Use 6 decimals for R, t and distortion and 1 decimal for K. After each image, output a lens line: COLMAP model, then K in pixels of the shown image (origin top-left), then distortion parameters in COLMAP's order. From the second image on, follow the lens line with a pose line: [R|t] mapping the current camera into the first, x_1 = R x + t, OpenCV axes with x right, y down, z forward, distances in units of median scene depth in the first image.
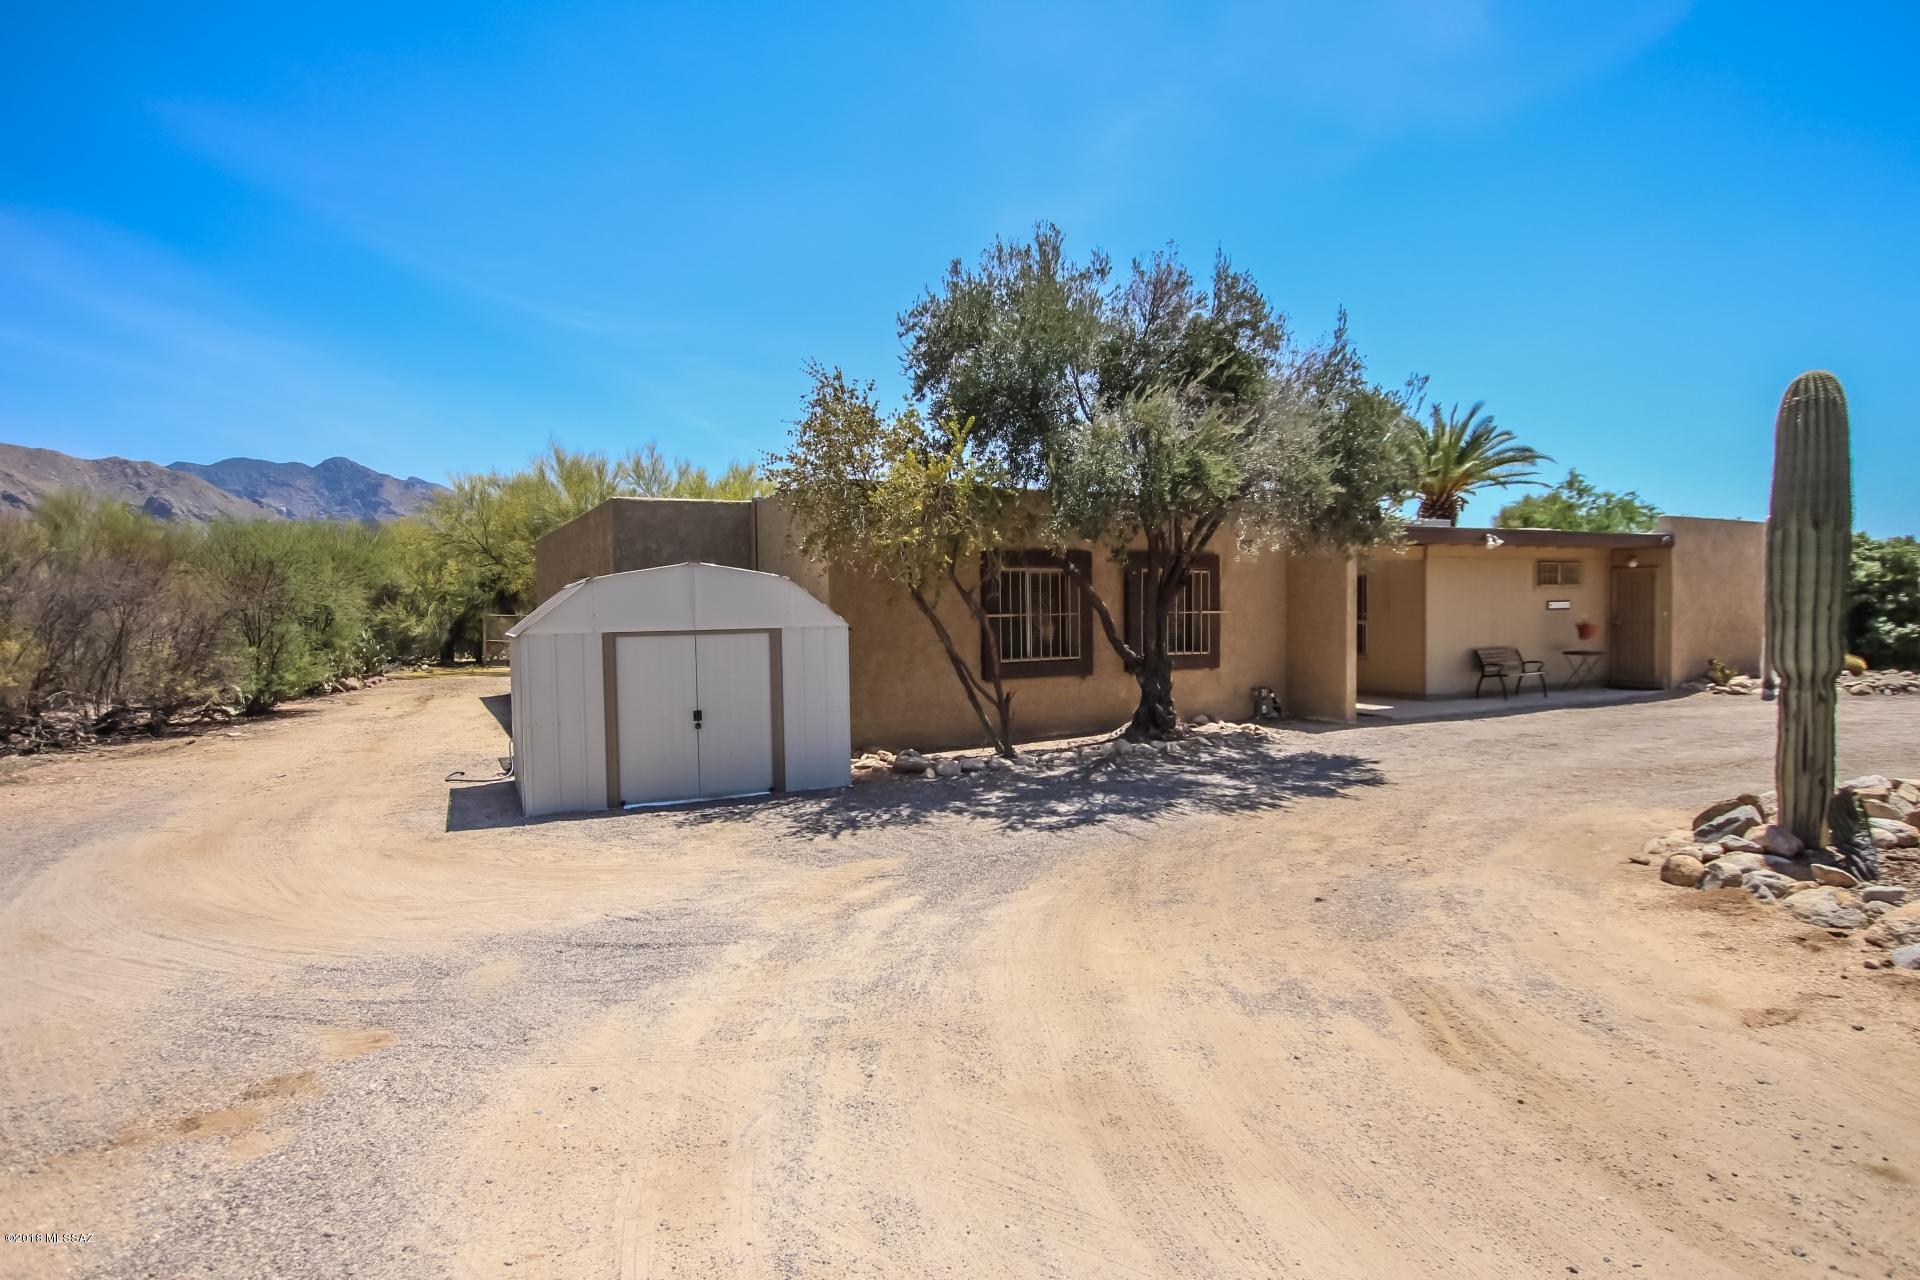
lens RADIAL K [[1097.0, 0, 960.0], [0, 1097.0, 640.0], [0, 0, 1]] dist [-0.002171, -0.000584]
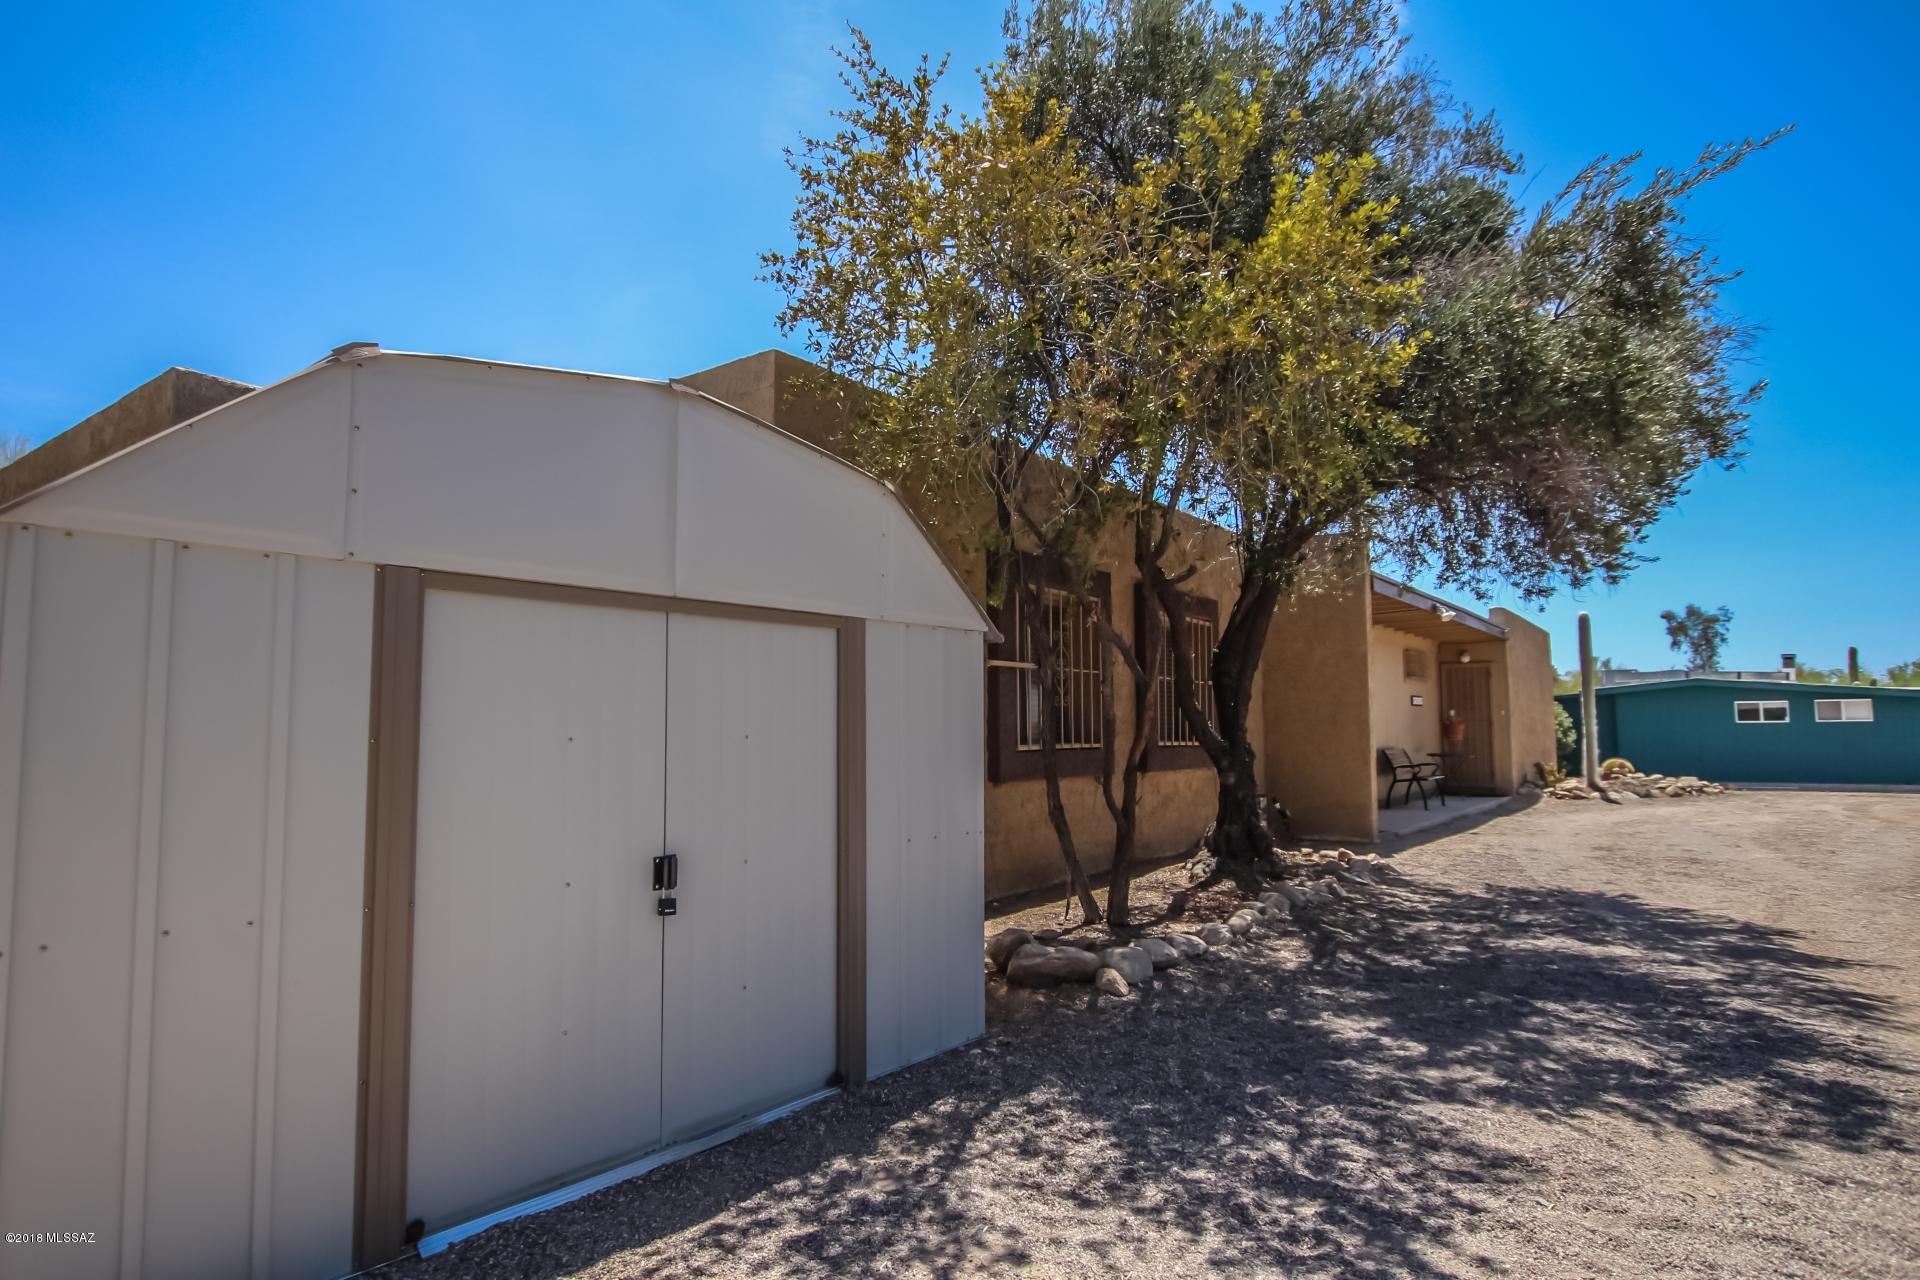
lens RADIAL K [[1097.0, 0, 960.0], [0, 1097.0, 640.0], [0, 0, 1]] dist [-0.002171, -0.000584]
pose [[0.908639, 0.042552, 0.415408, -0.157282], [0.008241, 0.992773, -0.119720, 0.022217], [-0.417501, 0.112205, 0.901722, 0.362000]]
